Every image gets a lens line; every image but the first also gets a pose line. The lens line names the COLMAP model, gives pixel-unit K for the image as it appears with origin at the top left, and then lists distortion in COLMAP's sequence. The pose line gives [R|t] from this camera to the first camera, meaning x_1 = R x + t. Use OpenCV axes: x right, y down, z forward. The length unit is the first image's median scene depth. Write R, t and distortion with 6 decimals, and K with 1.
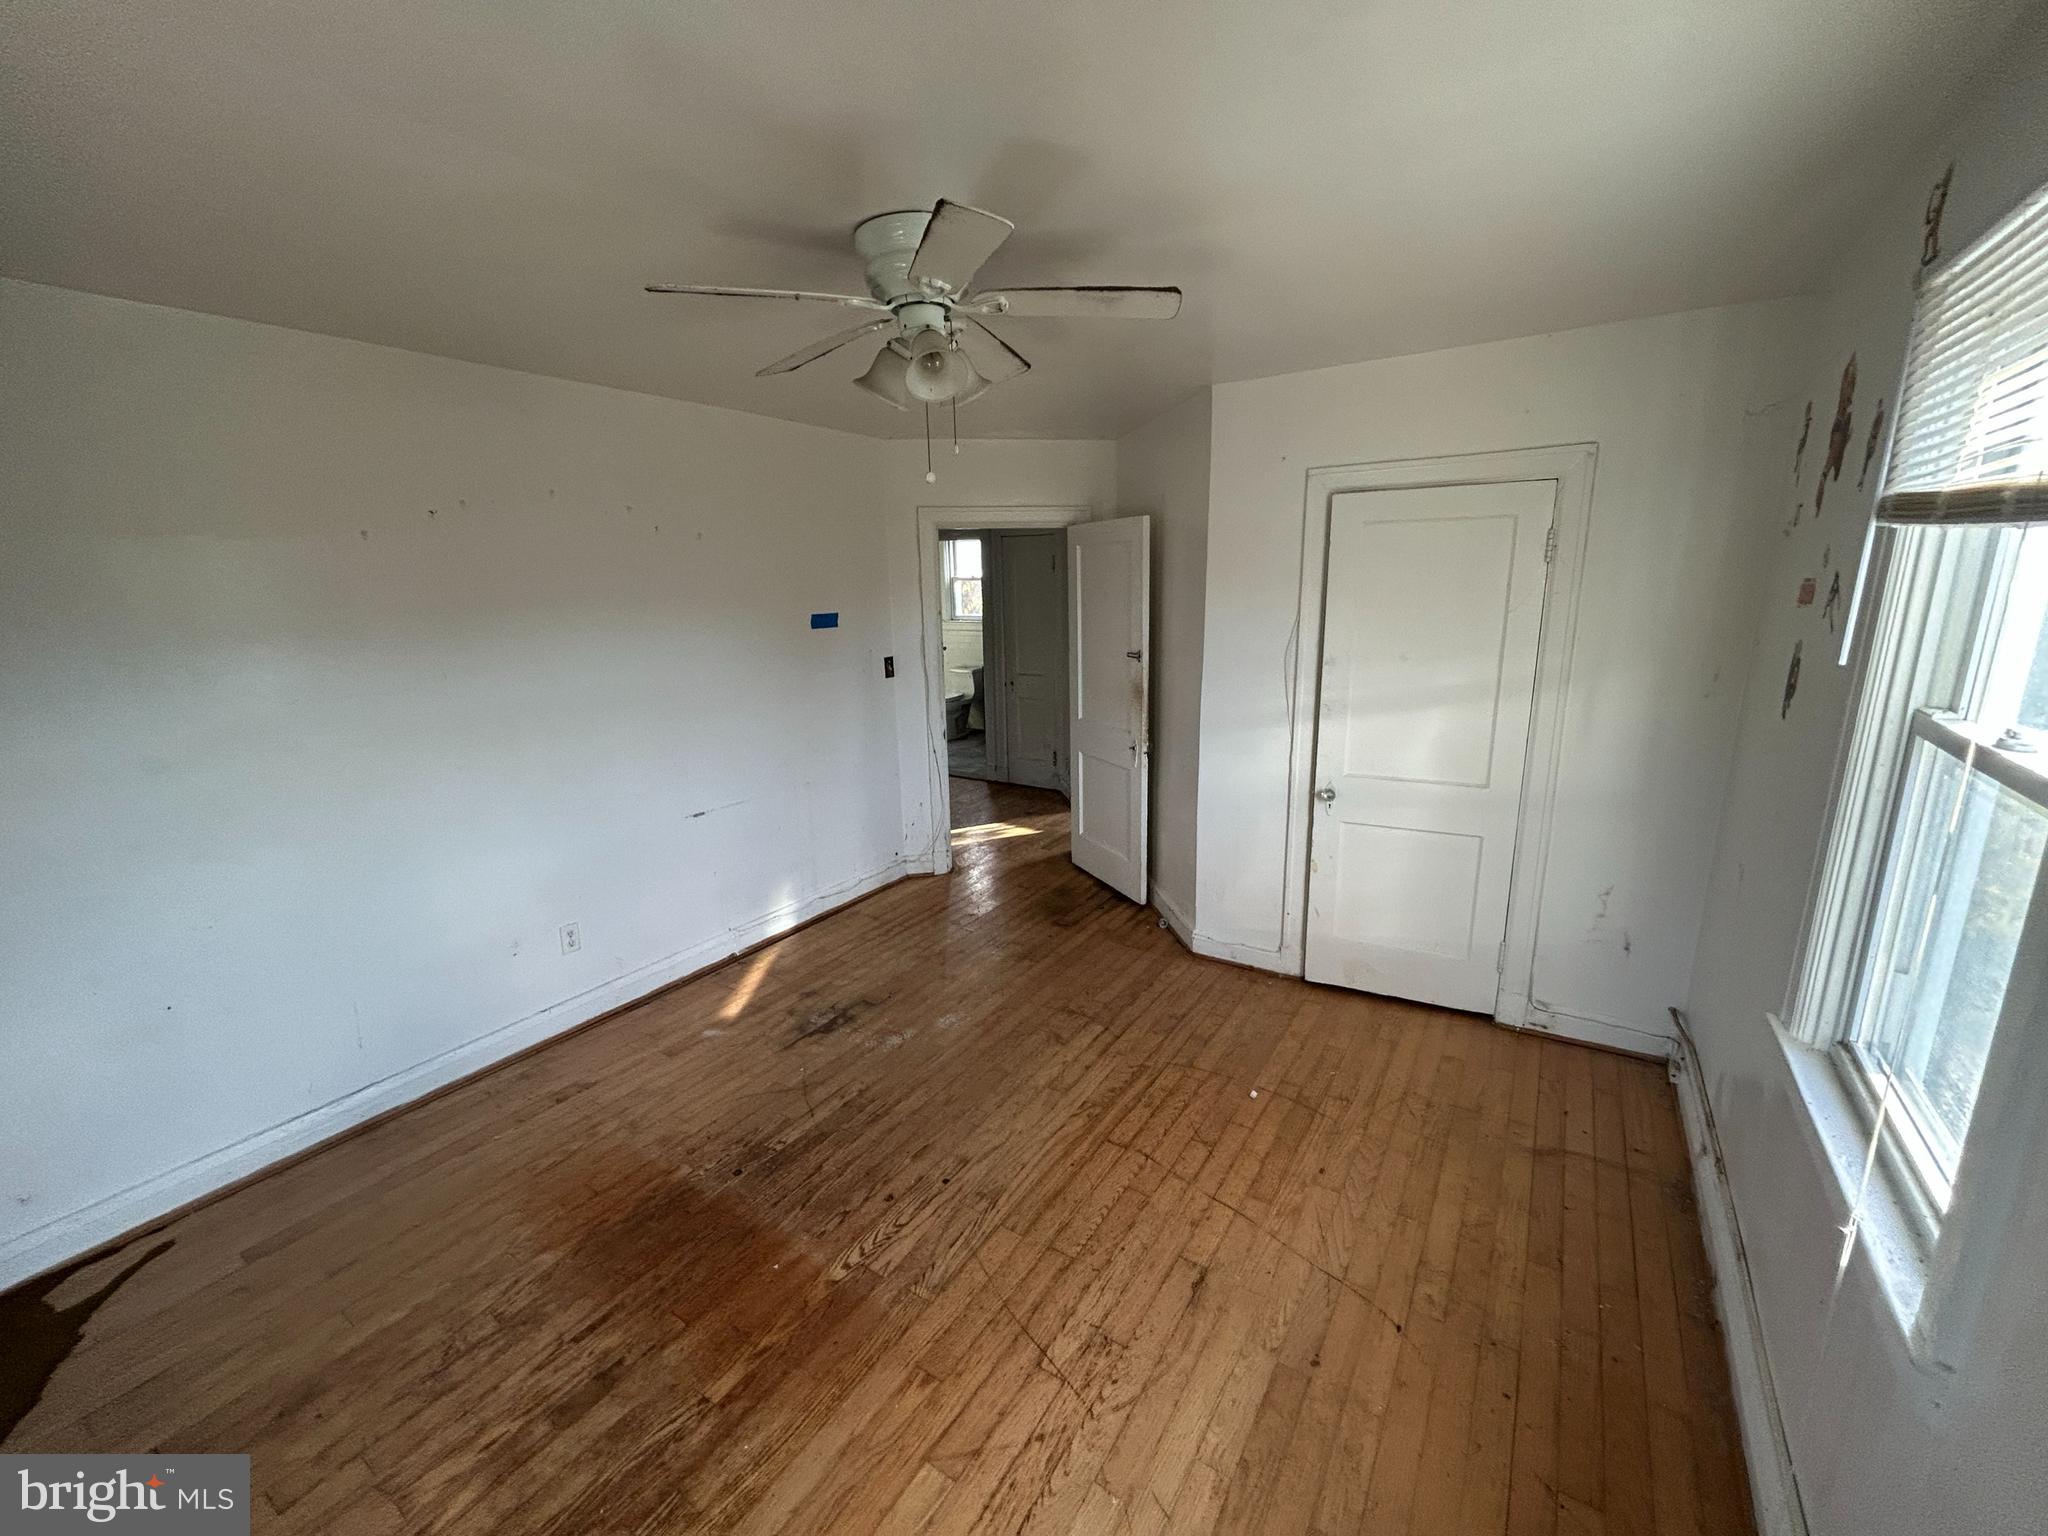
lens RADIAL K [[834.8, 0, 1024.0], [0, 834.8, 768.0], [0, 0, 1]] dist [-0.002210, -0.000121]
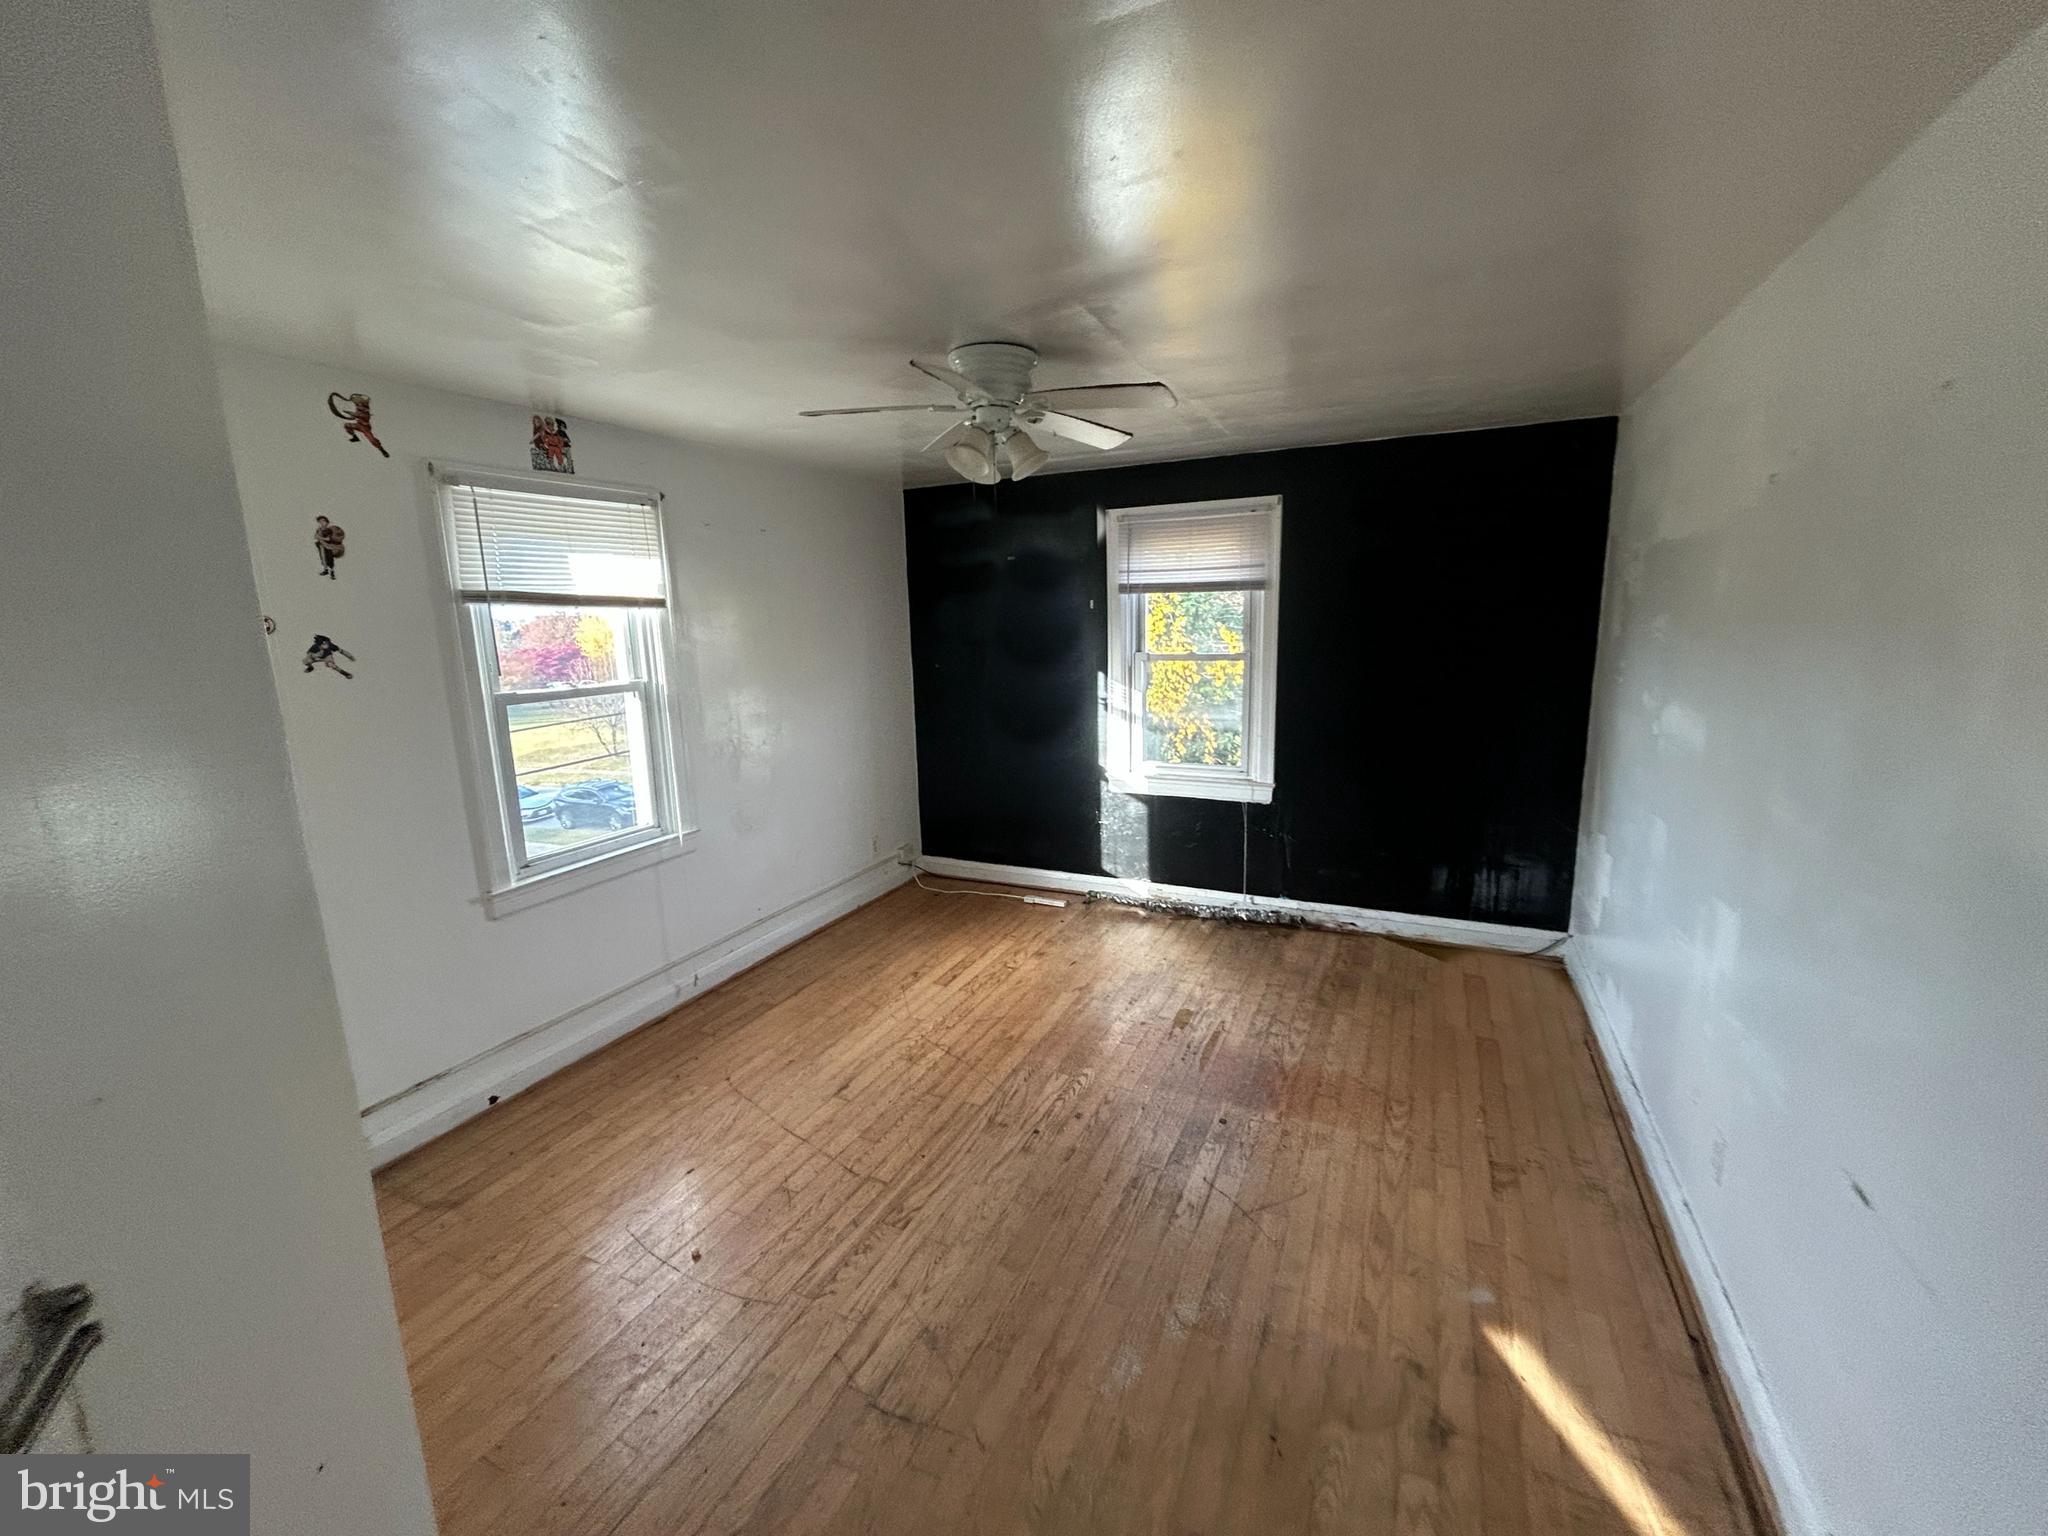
lens RADIAL K [[834.8, 0, 1024.0], [0, 834.8, 768.0], [0, 0, 1]] dist [-0.002210, -0.000121]
pose [[-0.990561, 0.068880, -0.118511, 0.023354], [0.015013, 0.913891, 0.405682, -0.414813], [0.136250, 0.400074, -0.906299, 1.805427]]
